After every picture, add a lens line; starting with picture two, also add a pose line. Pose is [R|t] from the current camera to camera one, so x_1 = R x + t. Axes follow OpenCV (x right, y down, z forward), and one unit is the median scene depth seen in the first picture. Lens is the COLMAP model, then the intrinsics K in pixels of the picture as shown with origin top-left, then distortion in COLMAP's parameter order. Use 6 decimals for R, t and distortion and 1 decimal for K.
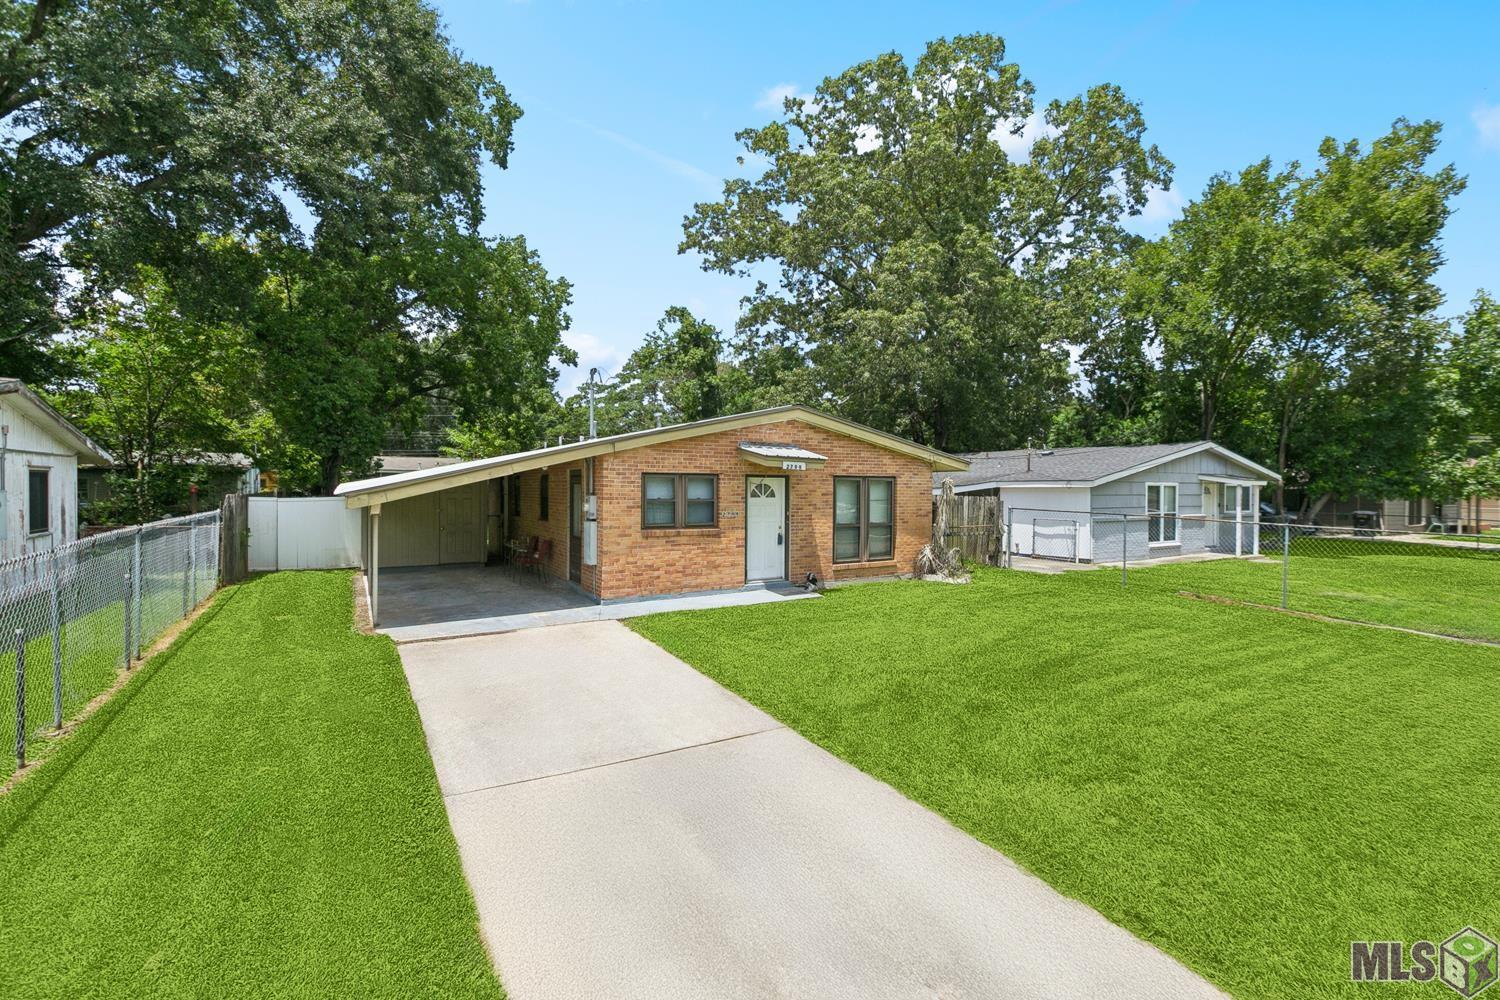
lens RADIAL K [[676.6, 0, 751.4], [0, 676.6, 496.6], [0, 0, 1]] dist [0.000713, 0.000080]
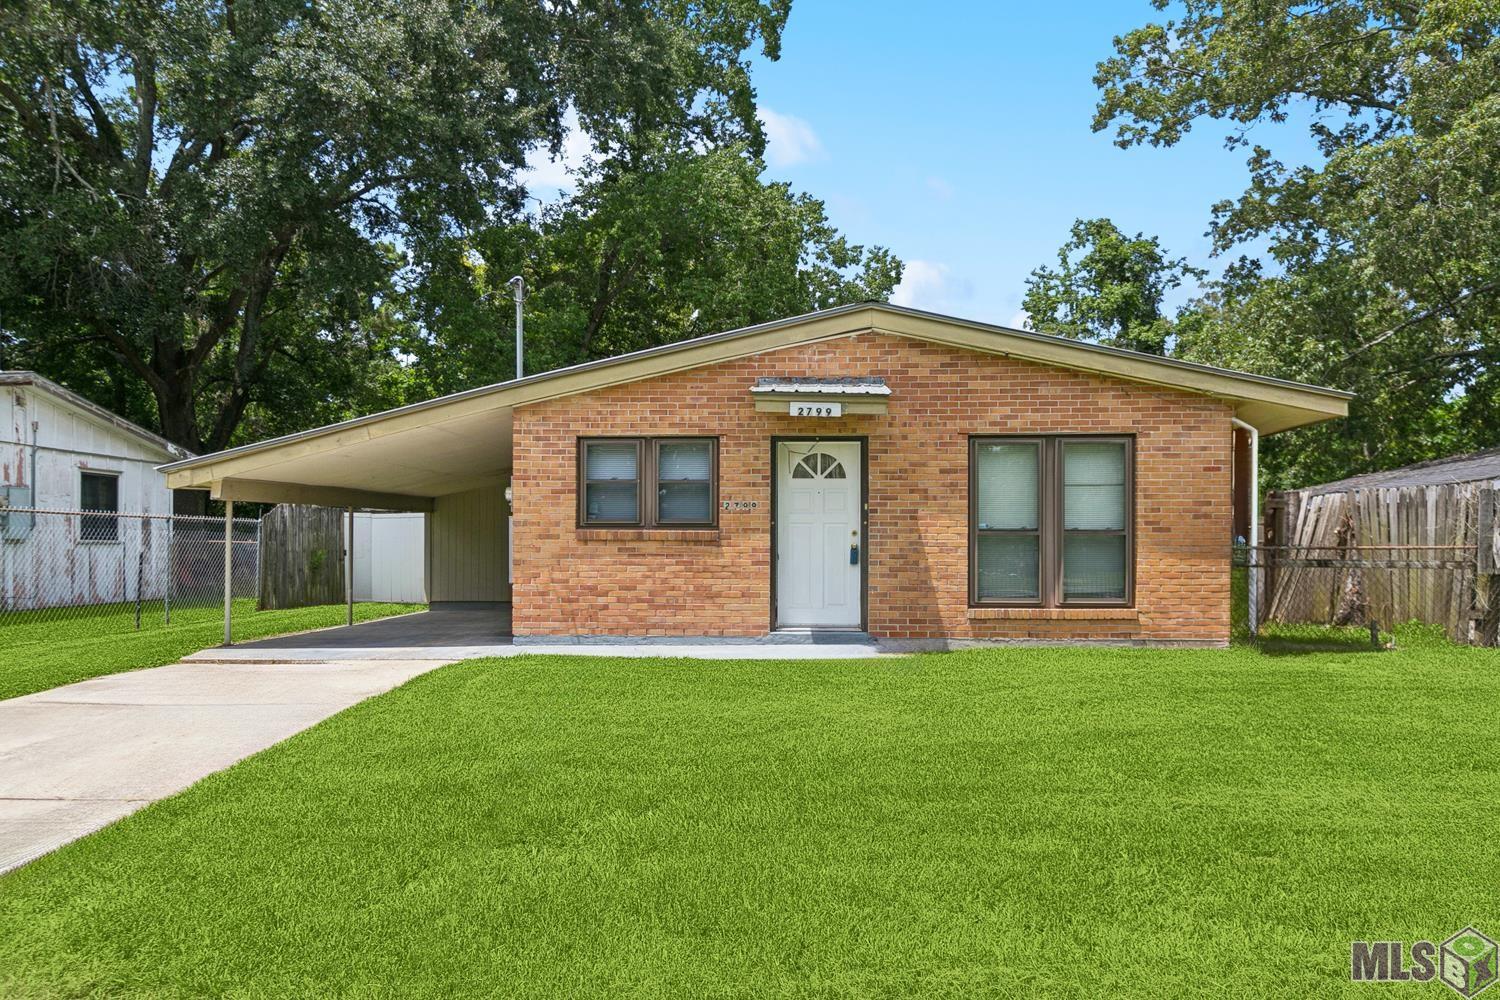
lens RADIAL K [[1024.8, 0, 742.5], [0, 1024.8, 543.6], [0, 0, 1]] dist [0.005847, -0.001698]
pose [[0.831091, -0.005390, -0.556110, 0.429810], [-0.005537, 0.999823, -0.017966, 0.069873], [0.556109, 0.018010, 0.830914, 0.269869]]
